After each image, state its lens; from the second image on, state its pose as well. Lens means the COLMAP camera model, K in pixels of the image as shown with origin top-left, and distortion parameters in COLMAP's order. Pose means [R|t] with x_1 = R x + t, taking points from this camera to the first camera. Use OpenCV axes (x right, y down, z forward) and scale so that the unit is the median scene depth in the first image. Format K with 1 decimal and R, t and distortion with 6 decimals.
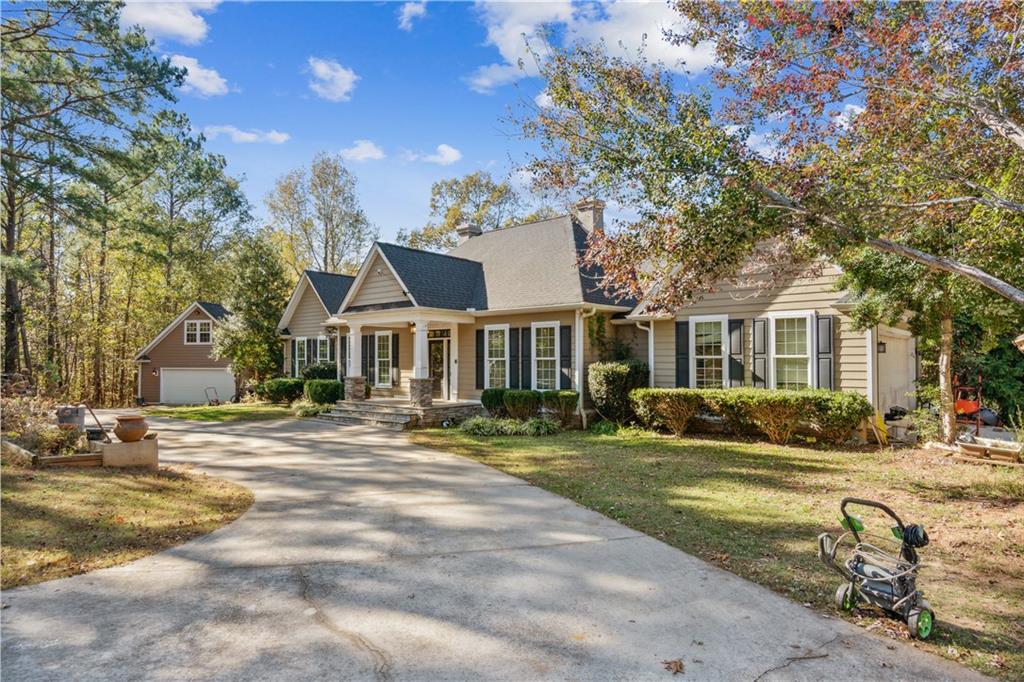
lens RADIAL K [[591.6, 0, 513.8], [0, 591.6, 346.8], [0, 0, 1]] dist [-0.007050, -0.001266]
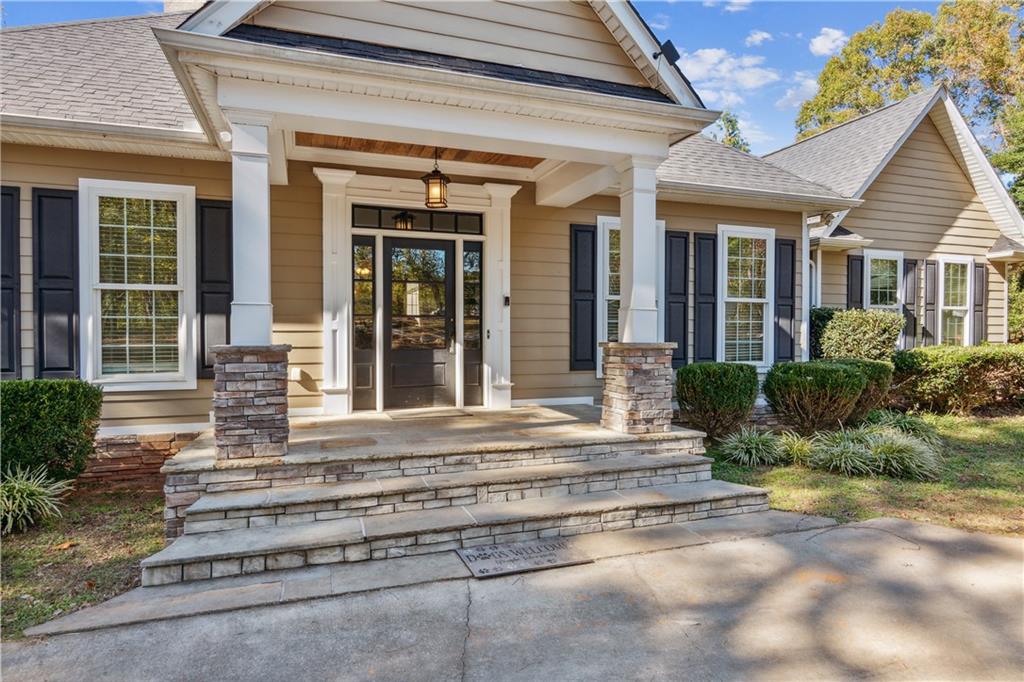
lens RADIAL K [[591.6, 0, 514.6], [0, 591.6, 342.1], [0, 0, 1]] dist [-0.007050, -0.001266]
pose [[0.491704, -0.011809, 0.870682, -0.496768], [-0.021644, 0.999433, 0.025778, 0.048296], [-0.870493, -0.031520, 0.491170, 0.949405]]
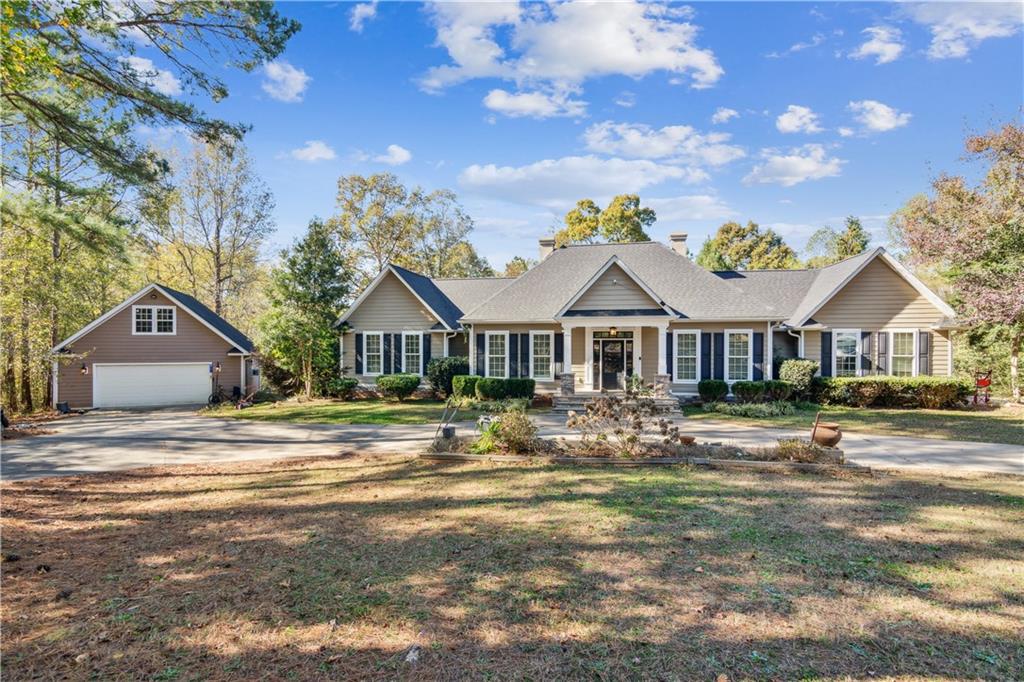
lens RADIAL K [[495.4, 0, 514.7], [0, 495.4, 343.3], [0, 0, 1]] dist [-0.000685, 0.000136]
pose [[0.860998, -0.000993, 0.508607, -0.981677], [-0.012228, 0.999669, 0.022652, -0.030482], [-0.508461, -0.025722, 0.860701, 0.300310]]
